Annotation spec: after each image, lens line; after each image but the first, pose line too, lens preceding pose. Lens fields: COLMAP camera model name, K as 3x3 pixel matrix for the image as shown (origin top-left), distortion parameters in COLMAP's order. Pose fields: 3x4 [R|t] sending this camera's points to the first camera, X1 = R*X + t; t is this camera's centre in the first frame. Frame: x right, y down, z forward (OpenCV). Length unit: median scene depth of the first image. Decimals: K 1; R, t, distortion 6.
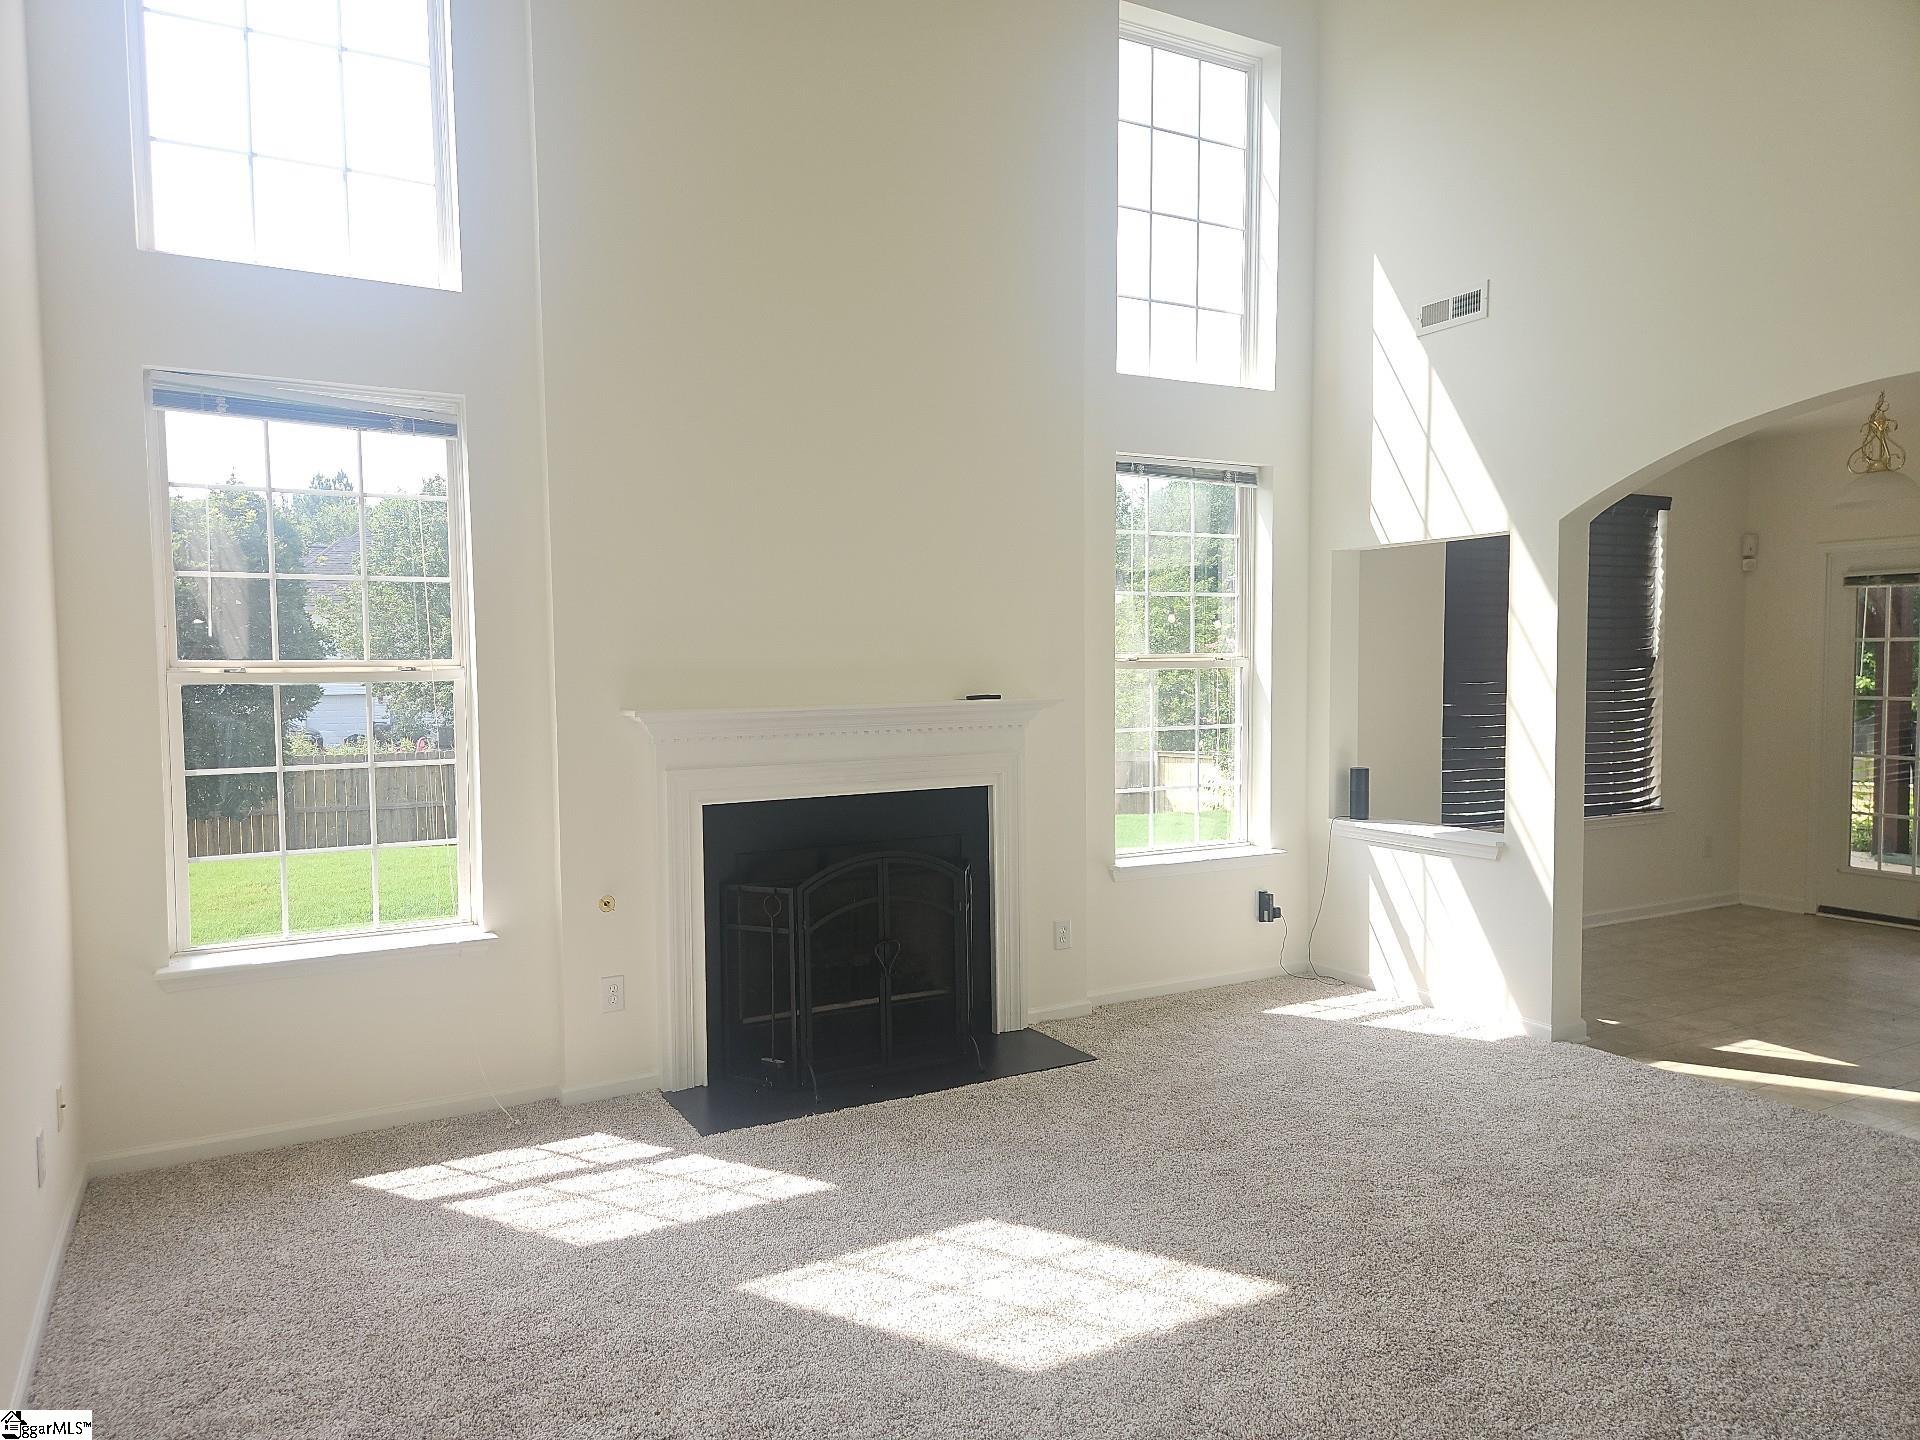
lens RADIAL K [[1290.2, 0, 956.7], [0, 1290.2, 721.6], [0, 0, 1]] dist [0.048884, -0.008489]
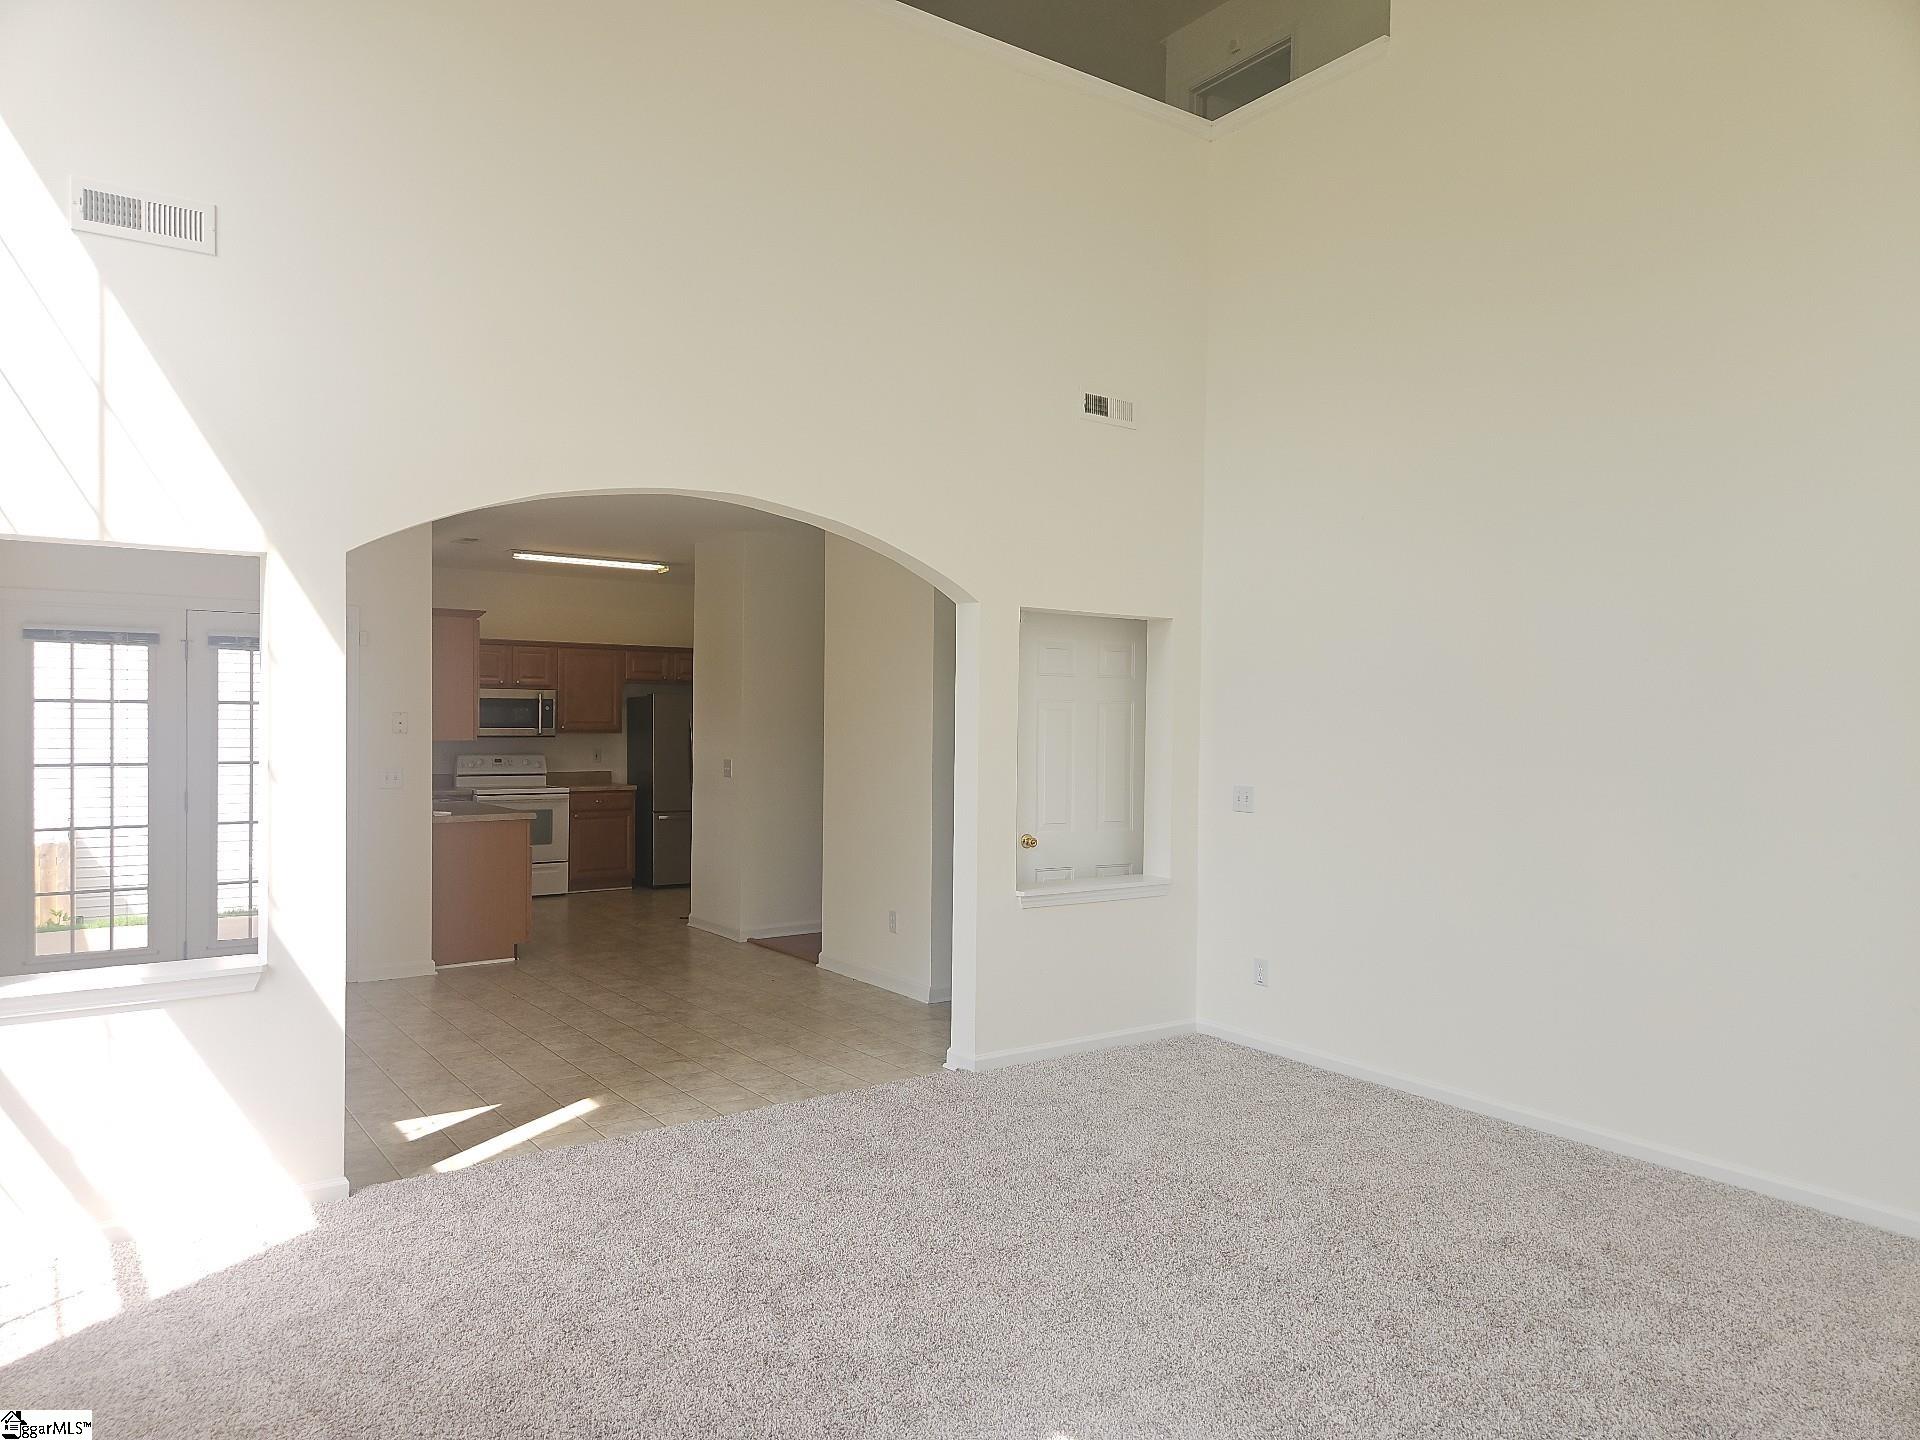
lens RADIAL K [[1290.2, 0, 947.3], [0, 1290.2, 726.6], [0, 0, 1]] dist [0.048884, -0.008489]
pose [[-0.083071, -0.002485, 0.996541, -0.362887], [0.047947, 0.998829, 0.006488, -0.030283], [-0.995390, 0.048320, -0.082854, 0.661007]]
